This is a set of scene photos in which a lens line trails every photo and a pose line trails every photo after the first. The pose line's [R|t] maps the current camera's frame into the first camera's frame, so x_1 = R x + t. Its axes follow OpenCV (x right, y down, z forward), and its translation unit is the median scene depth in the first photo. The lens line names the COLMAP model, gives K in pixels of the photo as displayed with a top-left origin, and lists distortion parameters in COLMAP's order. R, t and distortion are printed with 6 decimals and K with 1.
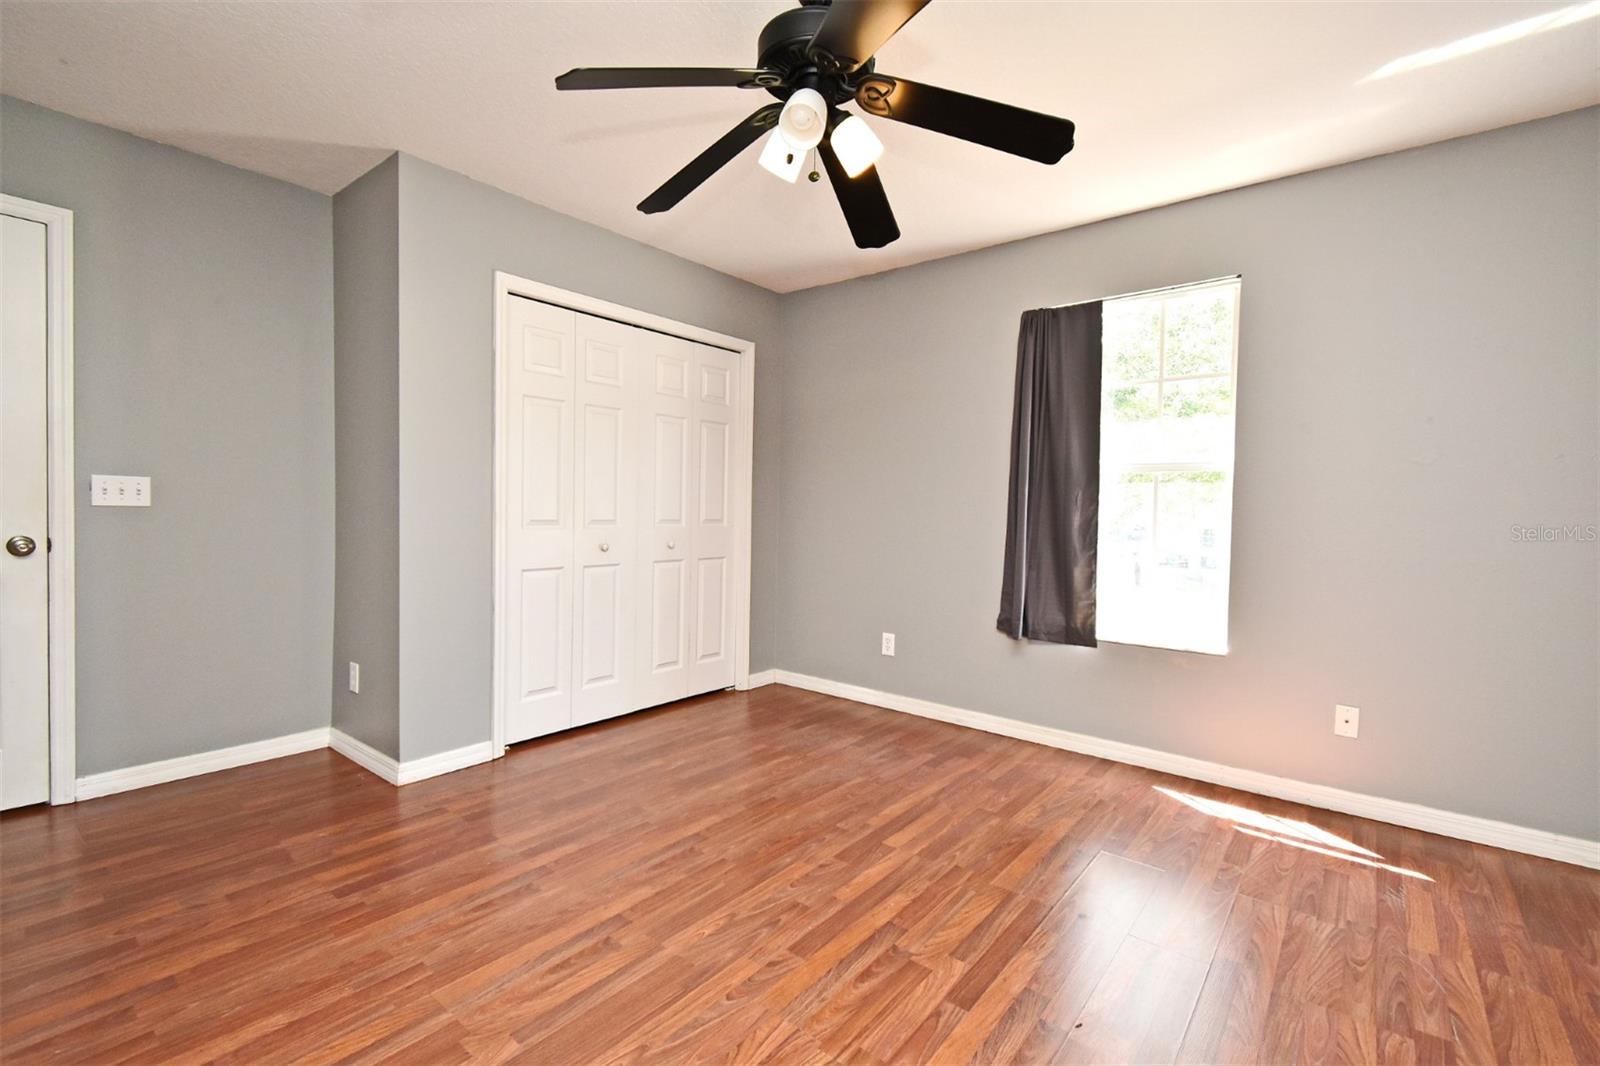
lens RADIAL K [[704.3, 0, 803.7], [0, 704.3, 527.3], [0, 0, 1]] dist [0.003079, 0.000217]
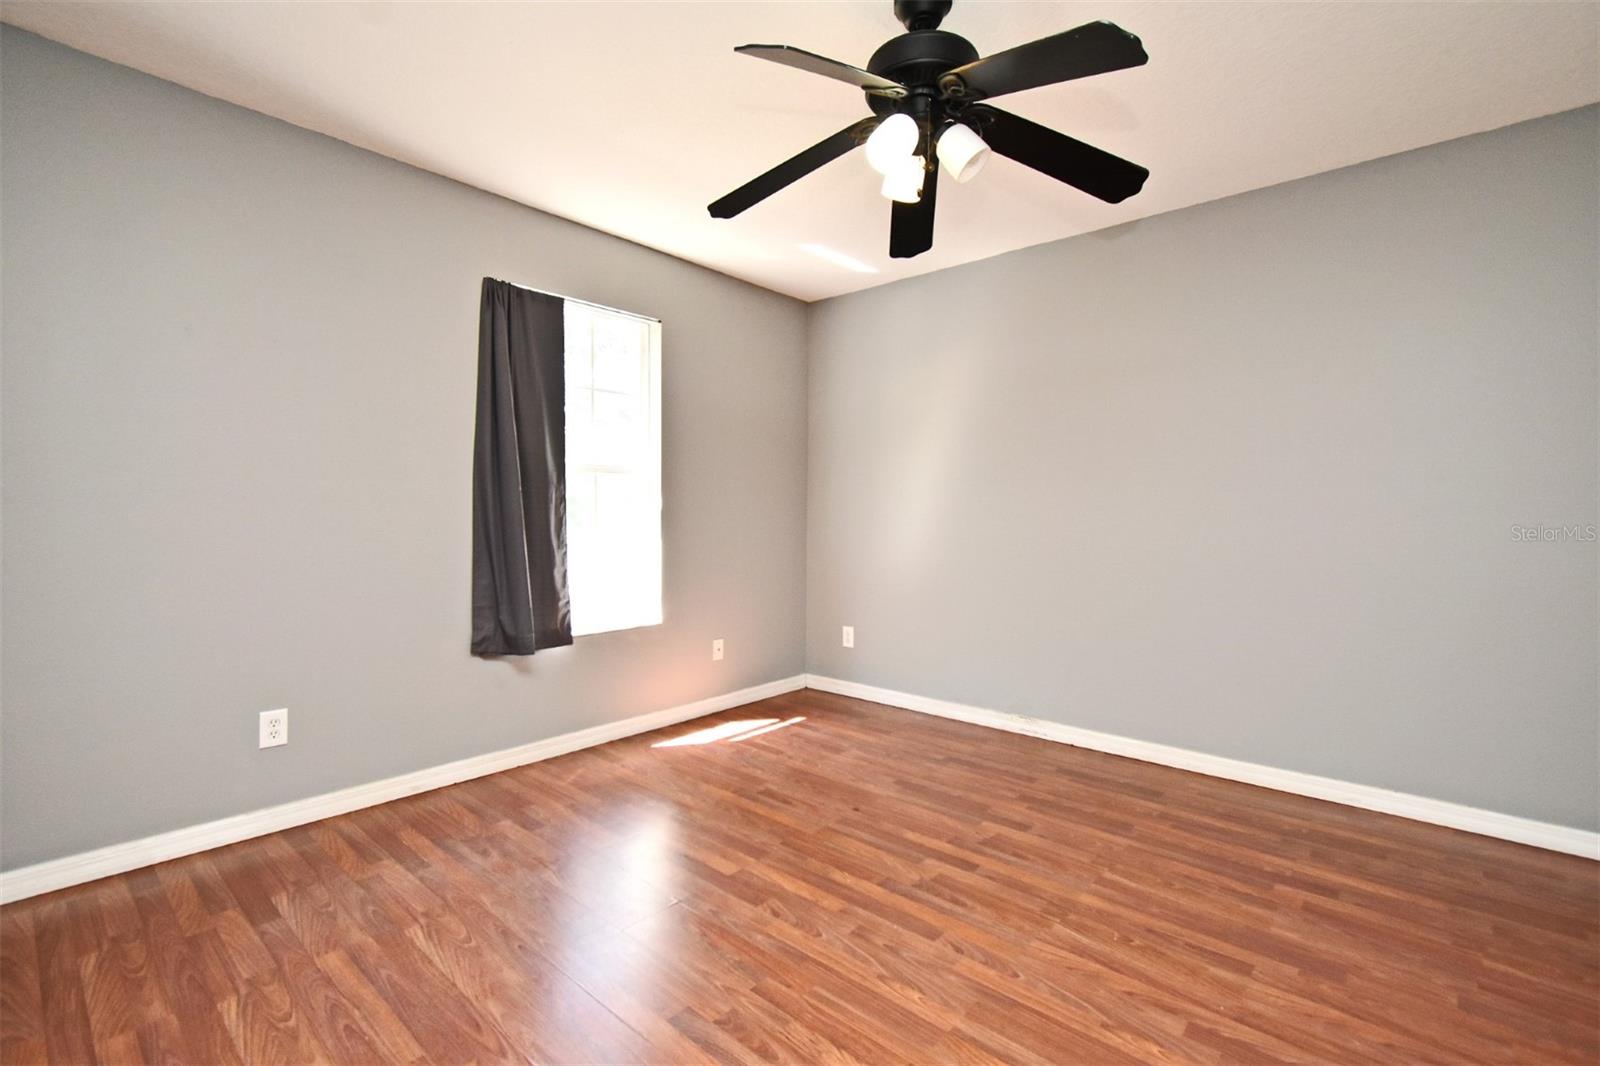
lens RADIAL K [[704.3, 0, 800.3], [0, 704.3, 531.1], [0, 0, 1]] dist [0.003079, 0.000217]
pose [[0.051700, -0.044413, 0.997675, -0.602476], [0.021646, 0.998826, 0.043343, -0.030025], [-0.998428, 0.019355, 0.052600, 0.654070]]
